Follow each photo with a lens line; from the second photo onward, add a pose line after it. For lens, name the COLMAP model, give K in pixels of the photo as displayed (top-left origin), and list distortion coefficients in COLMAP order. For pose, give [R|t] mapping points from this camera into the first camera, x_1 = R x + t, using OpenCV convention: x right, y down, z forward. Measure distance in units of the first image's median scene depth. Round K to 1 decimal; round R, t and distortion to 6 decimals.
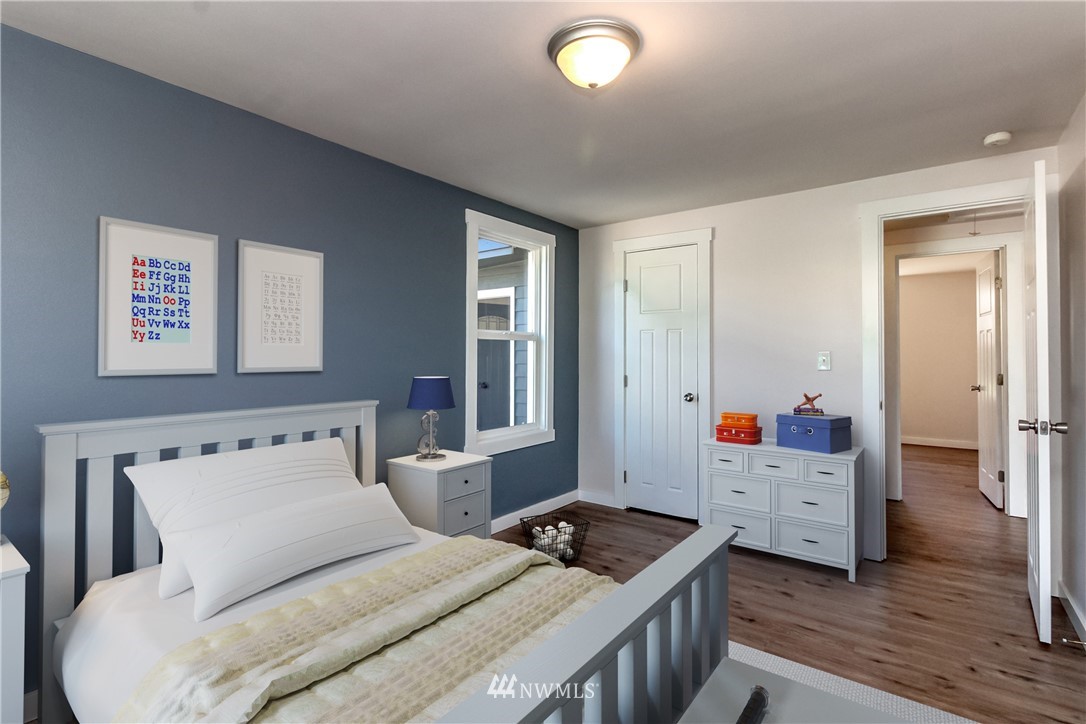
lens RADIAL K [[516.0, 0, 545.0], [0, 516.0, 348.2], [0, 0, 1]] dist [0.000670, -0.000212]
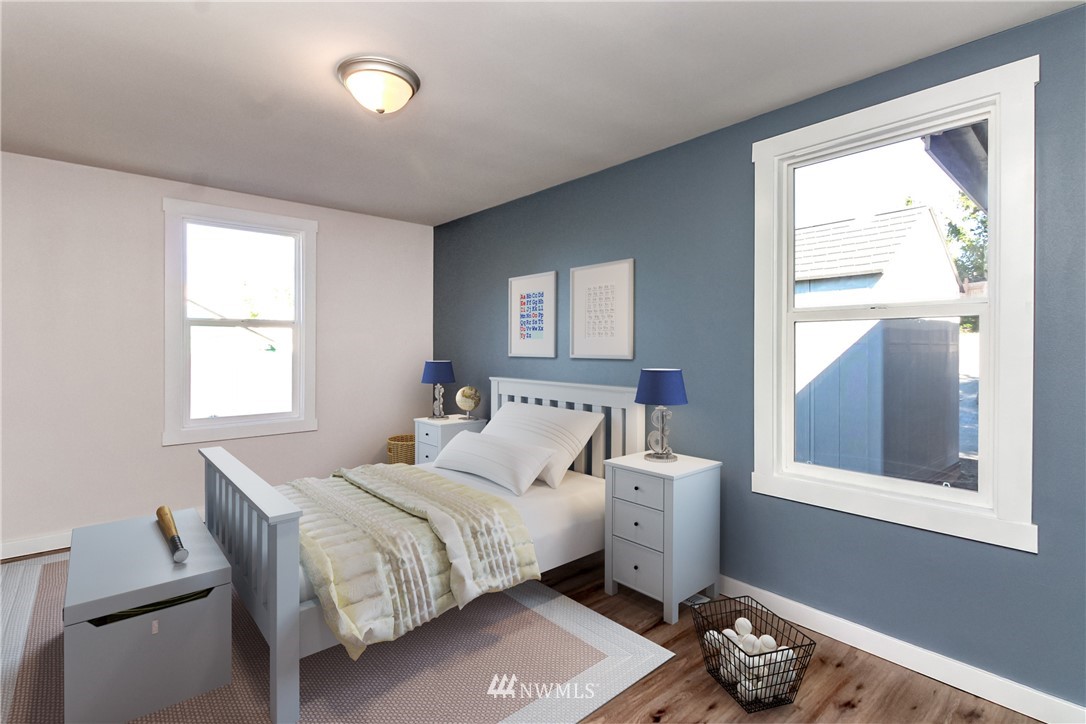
lens RADIAL K [[516.0, 0, 545.0], [0, 516.0, 348.2], [0, 0, 1]] dist [0.000670, -0.000212]
pose [[-0.200140, 0.002781, -0.979763, 0.998731], [0.014850, 0.999890, -0.000195, 0.021629], [0.979655, -0.014589, -0.200159, 1.374187]]
